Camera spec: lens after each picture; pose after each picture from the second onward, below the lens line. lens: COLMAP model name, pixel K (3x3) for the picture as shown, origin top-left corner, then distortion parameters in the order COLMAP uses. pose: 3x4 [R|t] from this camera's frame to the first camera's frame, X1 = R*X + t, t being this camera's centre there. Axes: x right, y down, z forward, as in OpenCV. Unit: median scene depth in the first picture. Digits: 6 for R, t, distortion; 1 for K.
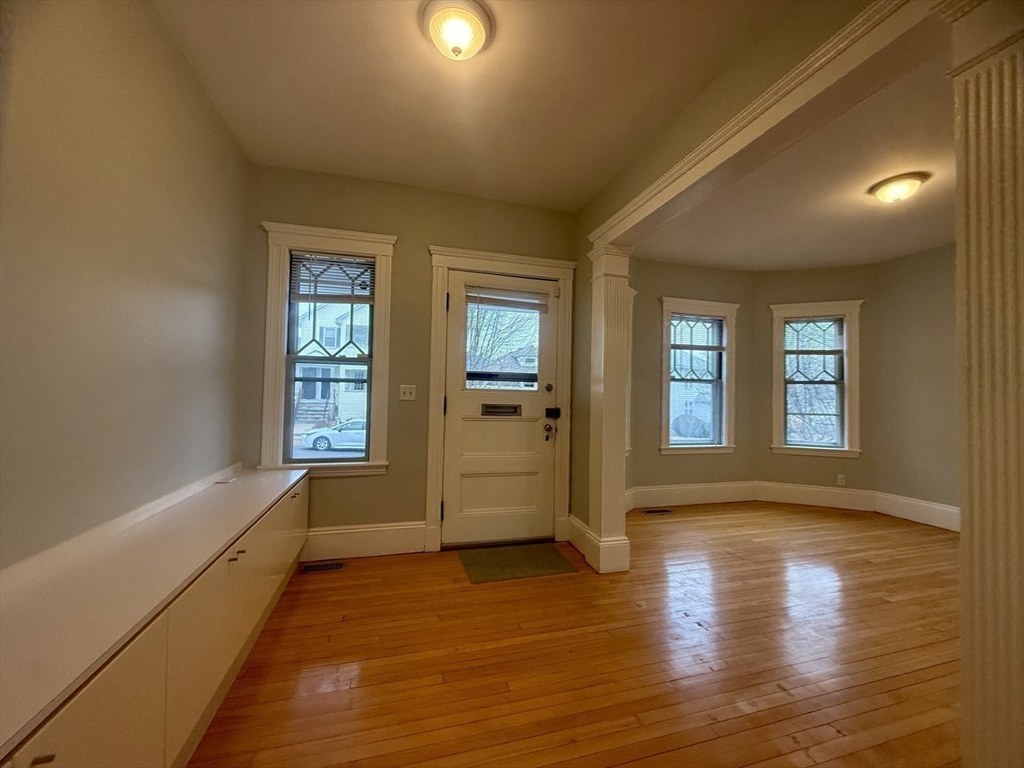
lens RADIAL K [[405.1, 0, 512.6], [0, 405.1, 386.8], [0, 0, 1]] dist [0.000187, 0.000078]
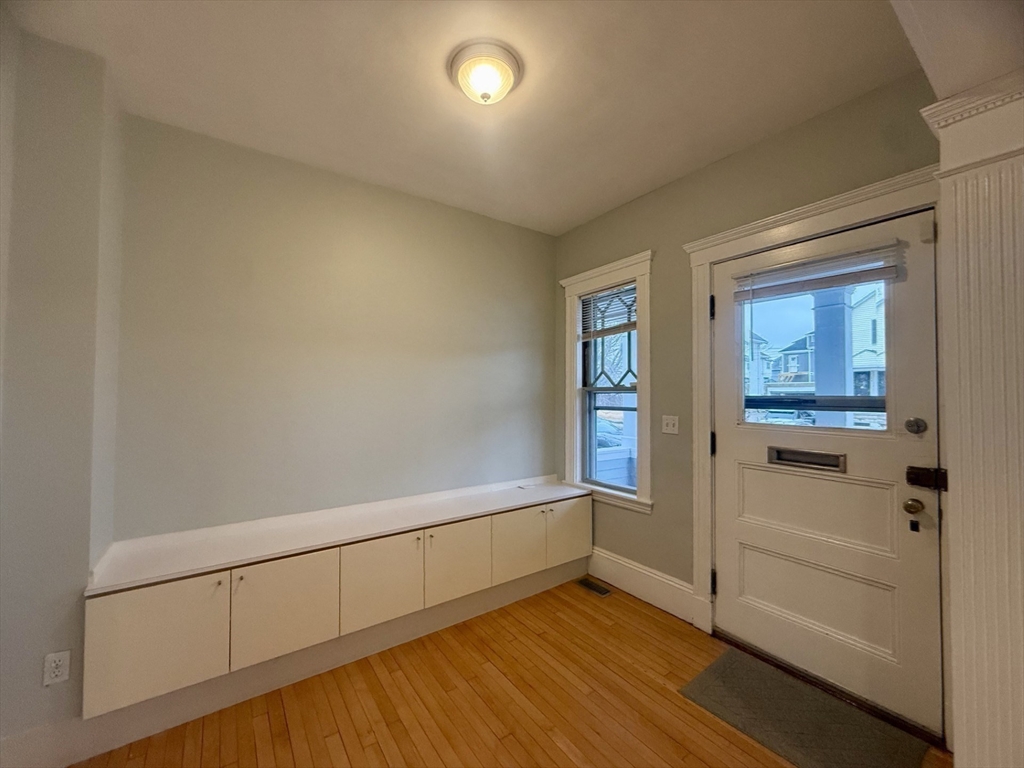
lens RADIAL K [[409.3, 0, 512.0], [0, 409.3, 384.0], [0, 0, 1]] dist [-0.001514, 0.000218]
pose [[0.332947, -0.041710, -0.942023, 0.445084], [0.023571, 0.999077, -0.035906, -0.047856], [0.942651, -0.010249, 0.333623, 0.396218]]
